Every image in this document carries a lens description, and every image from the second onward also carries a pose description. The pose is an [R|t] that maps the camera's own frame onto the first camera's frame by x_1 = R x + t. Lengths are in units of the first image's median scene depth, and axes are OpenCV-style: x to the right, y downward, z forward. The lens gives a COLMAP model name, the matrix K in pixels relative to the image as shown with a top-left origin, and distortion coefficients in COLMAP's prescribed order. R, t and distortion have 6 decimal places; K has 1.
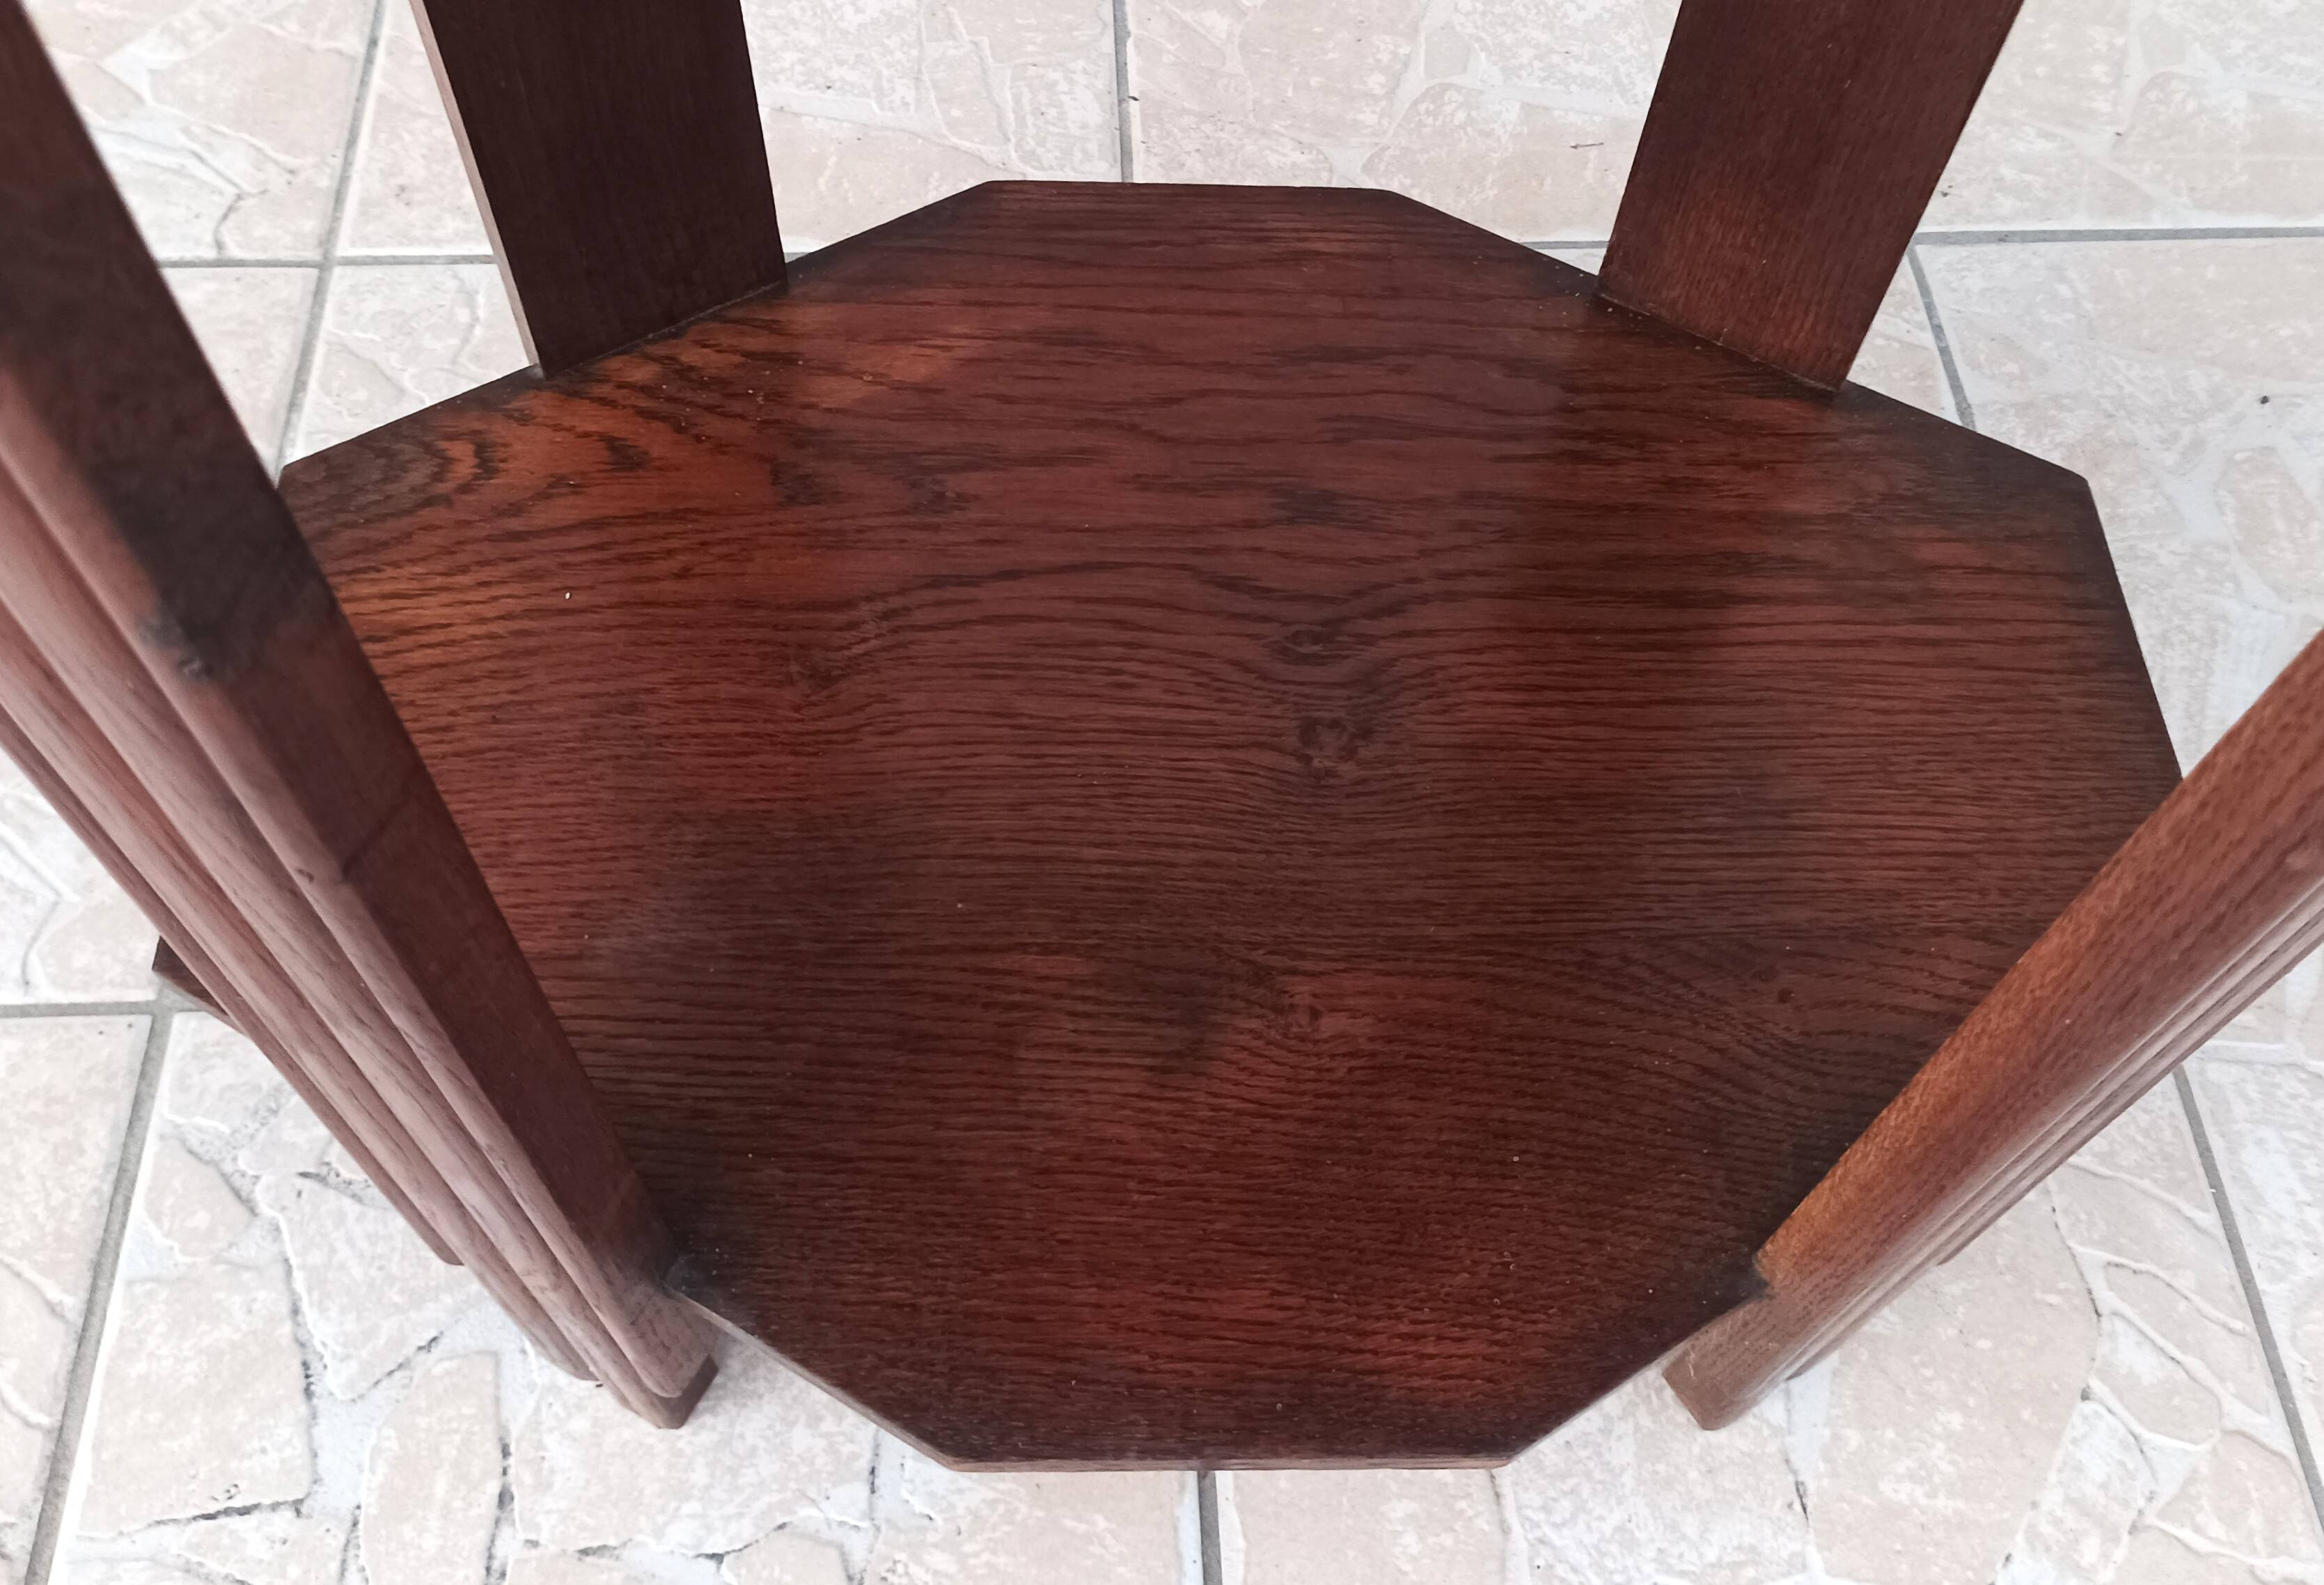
lens RADIAL K [[2080.9, 0, 1146.5], [0, 2080.9, 733.4], [0, 0, 1]] dist [0.020426, -0.013614]
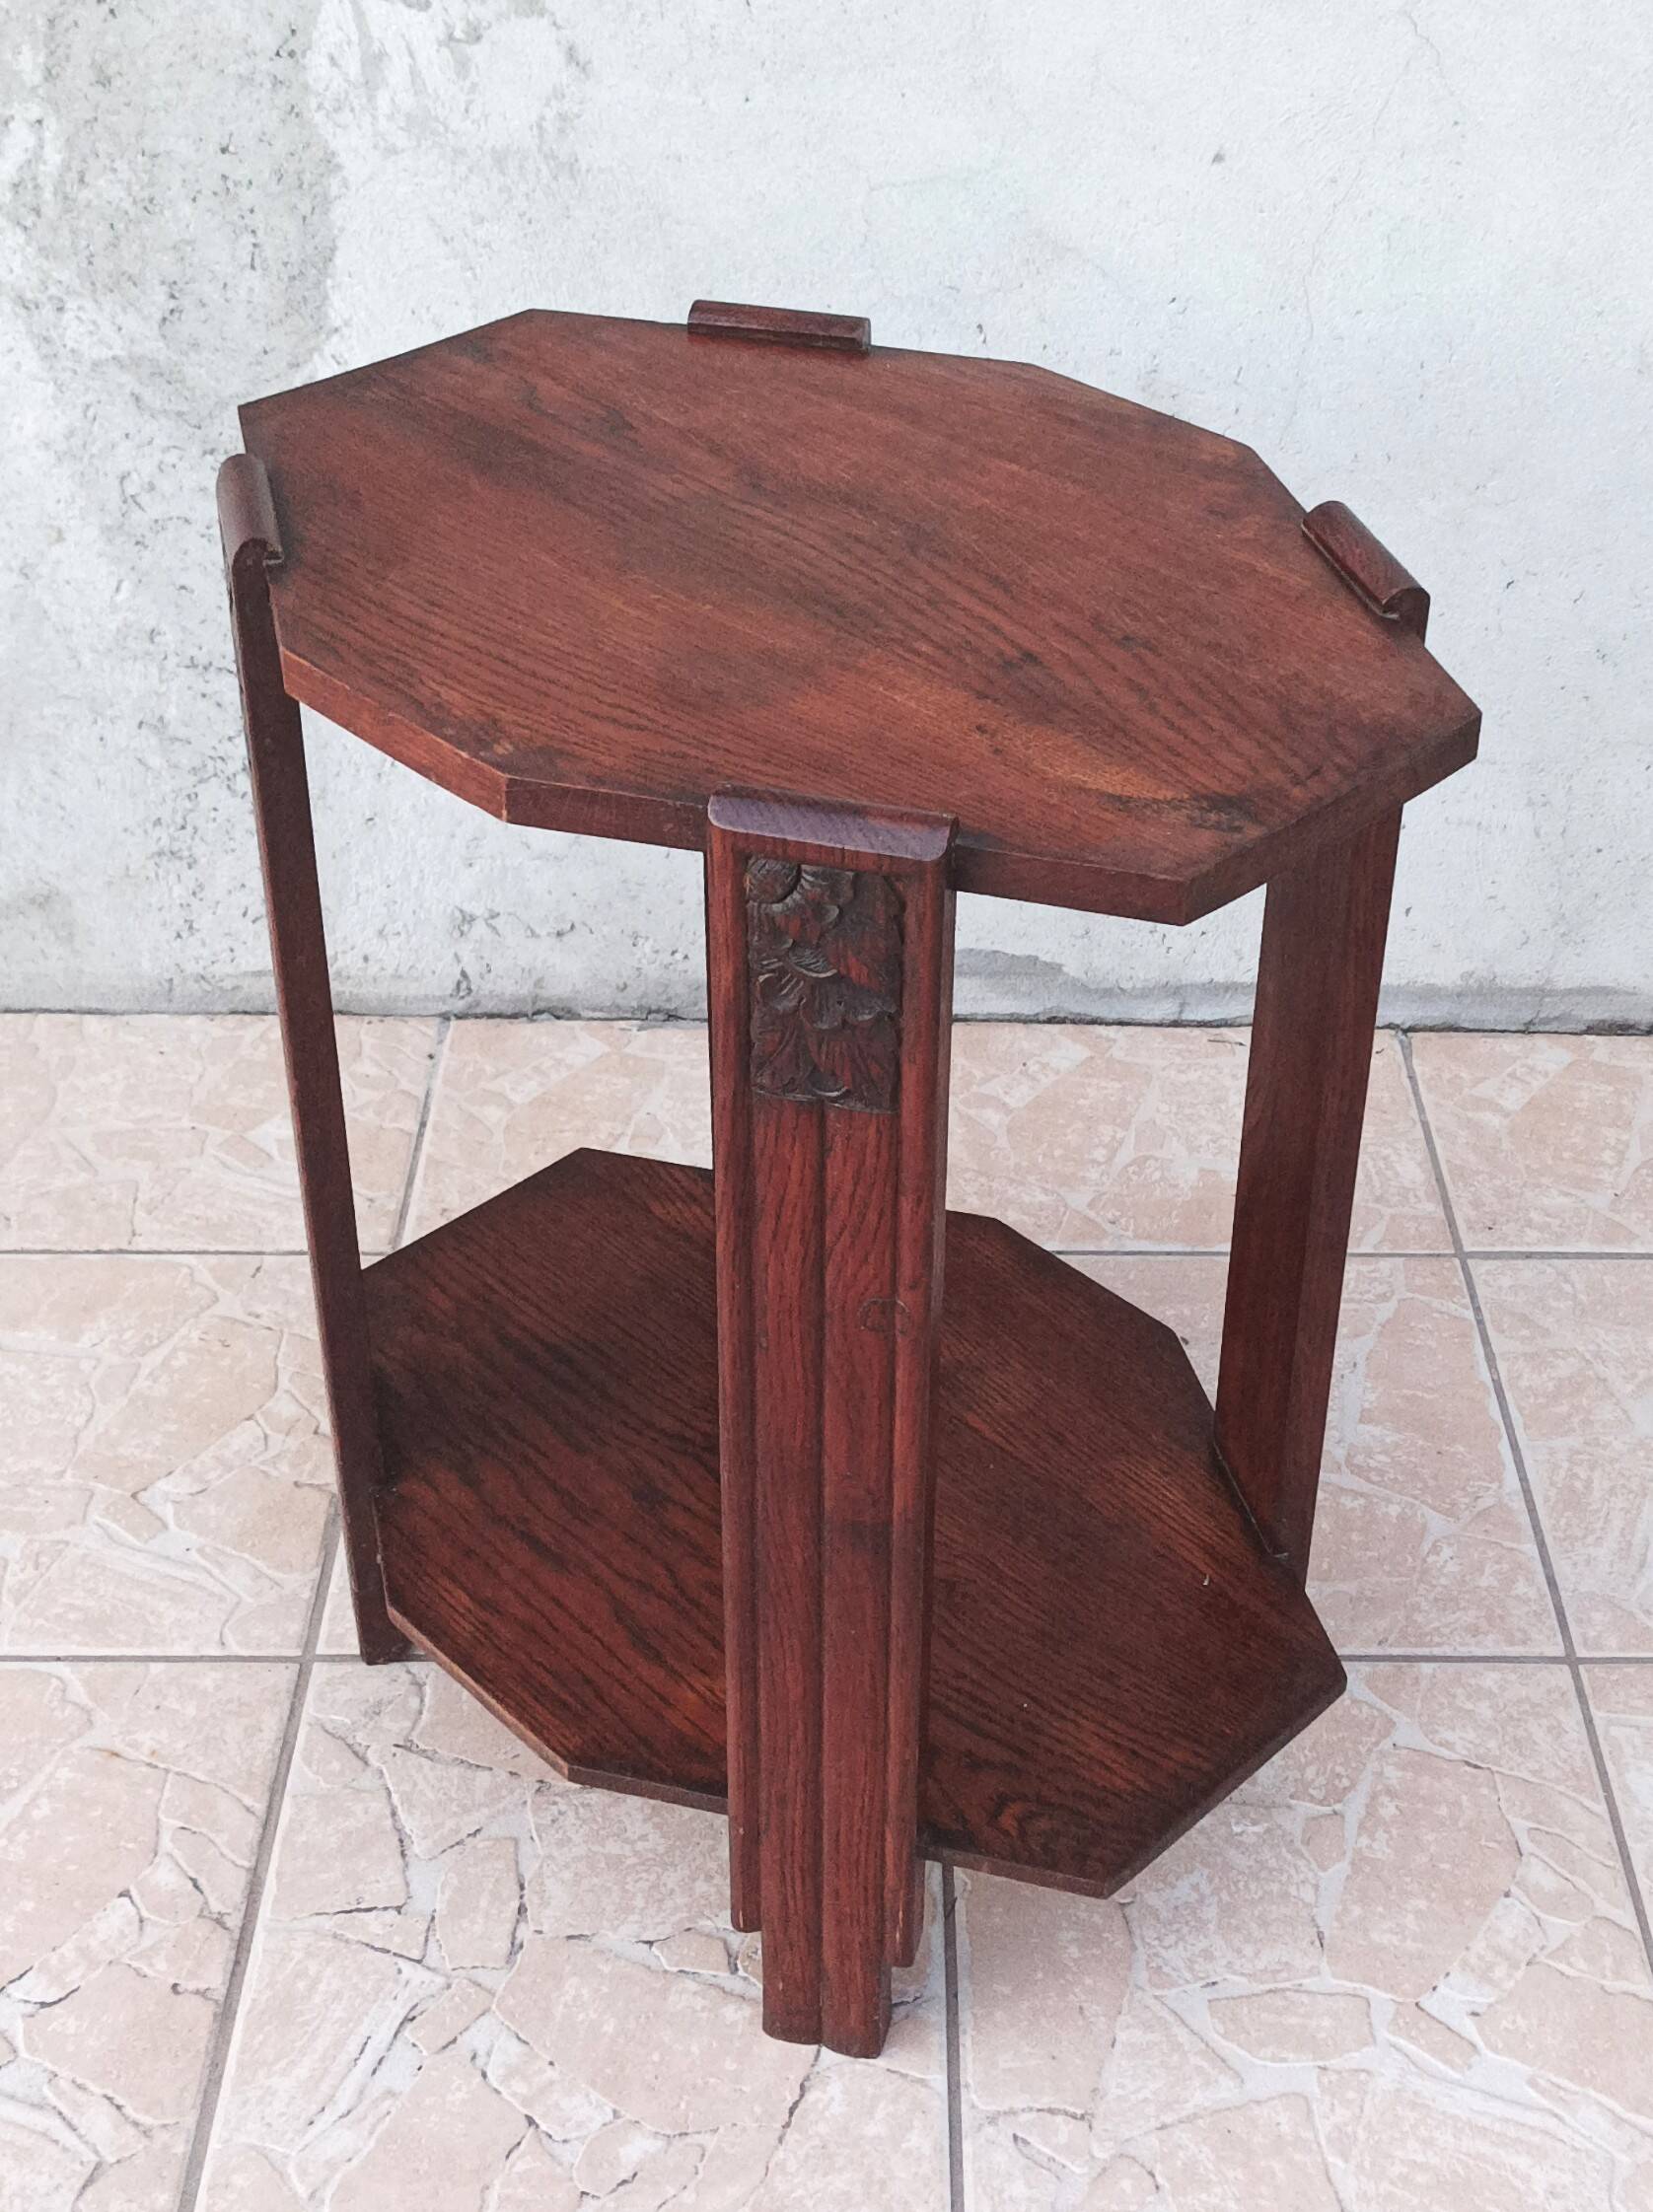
lens RADIAL K [[2887.1, 0, 876.0], [0, 2887.1, 920.8], [0, 0, 1]] dist [0.023094, 0.000000]
pose [[0.998785, 0.004937, -0.049035, 0.075266], [-0.025671, 0.901442, -0.432139, 0.608404], [0.042069, 0.432872, 0.900473, -1.307547]]
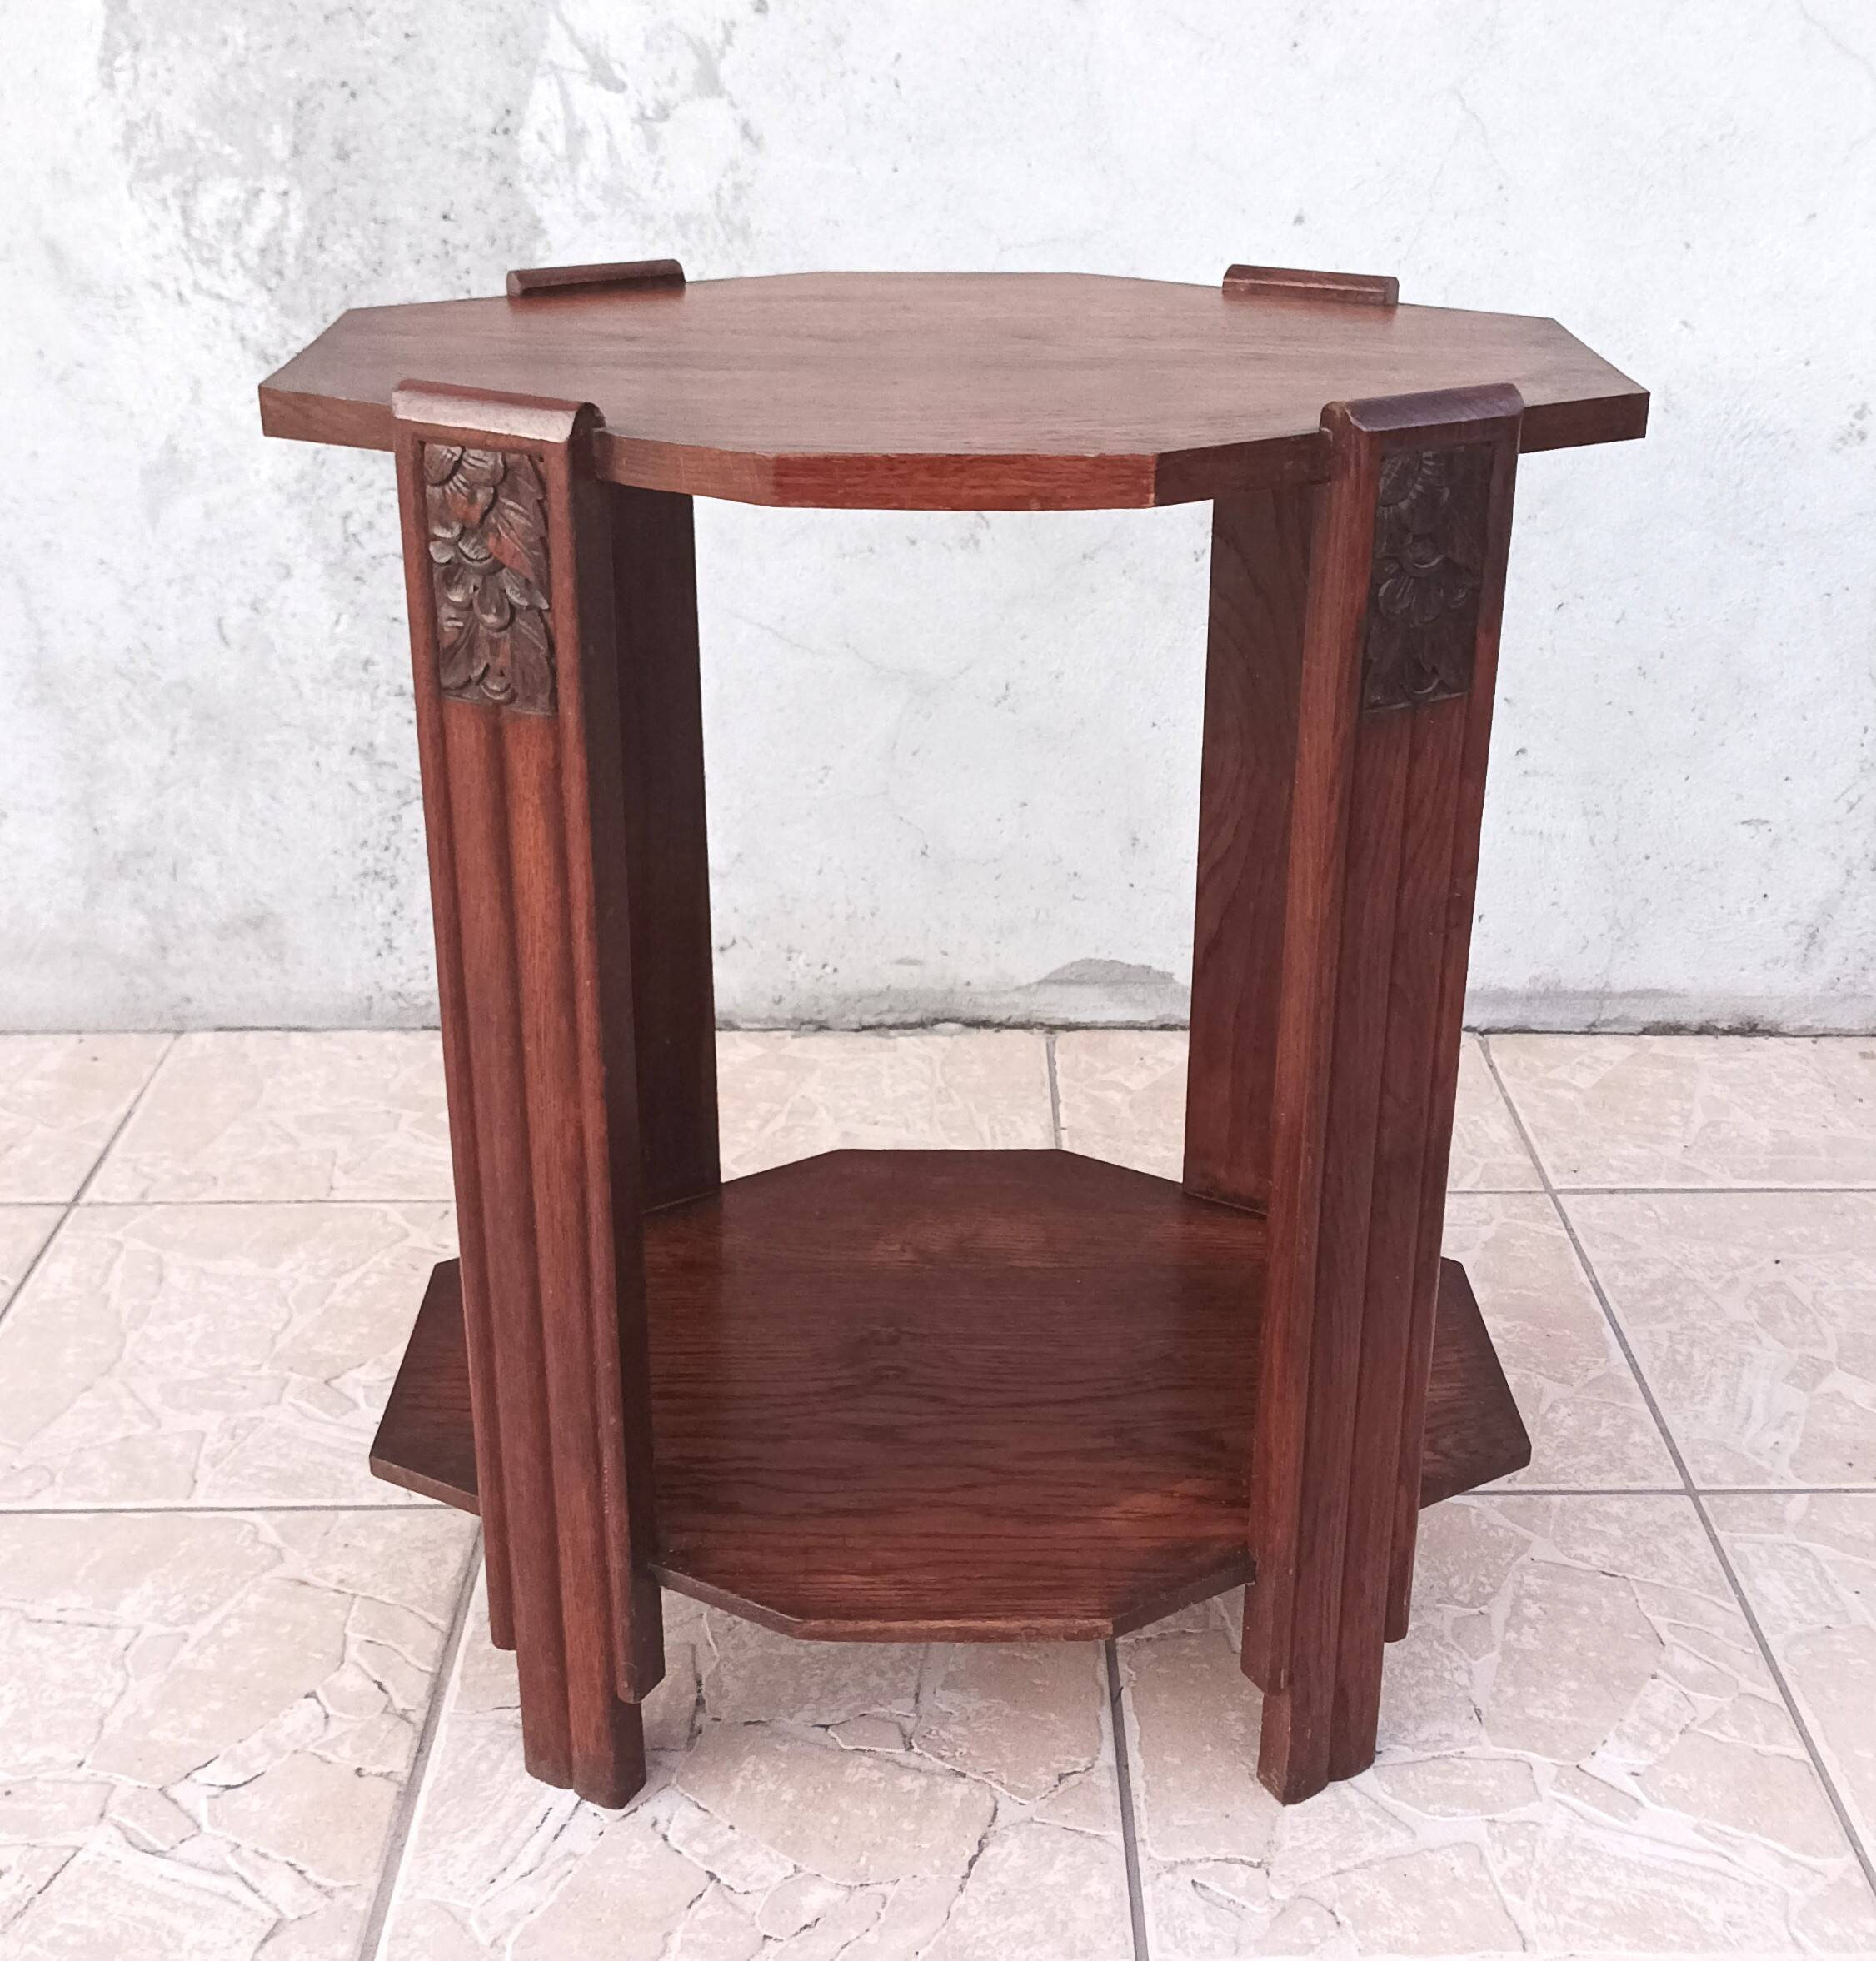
lens RADIAL K [[2449.7, 0, 994.7], [0, 2449.7, 875.8], [0, 0, 1]] dist [0.019990, 0.000000]
pose [[0.999449, -0.013567, -0.030282, -0.000158], [-0.006780, 0.809855, -0.586591, 0.935381], [0.032482, 0.586473, 0.809317, -0.936710]]
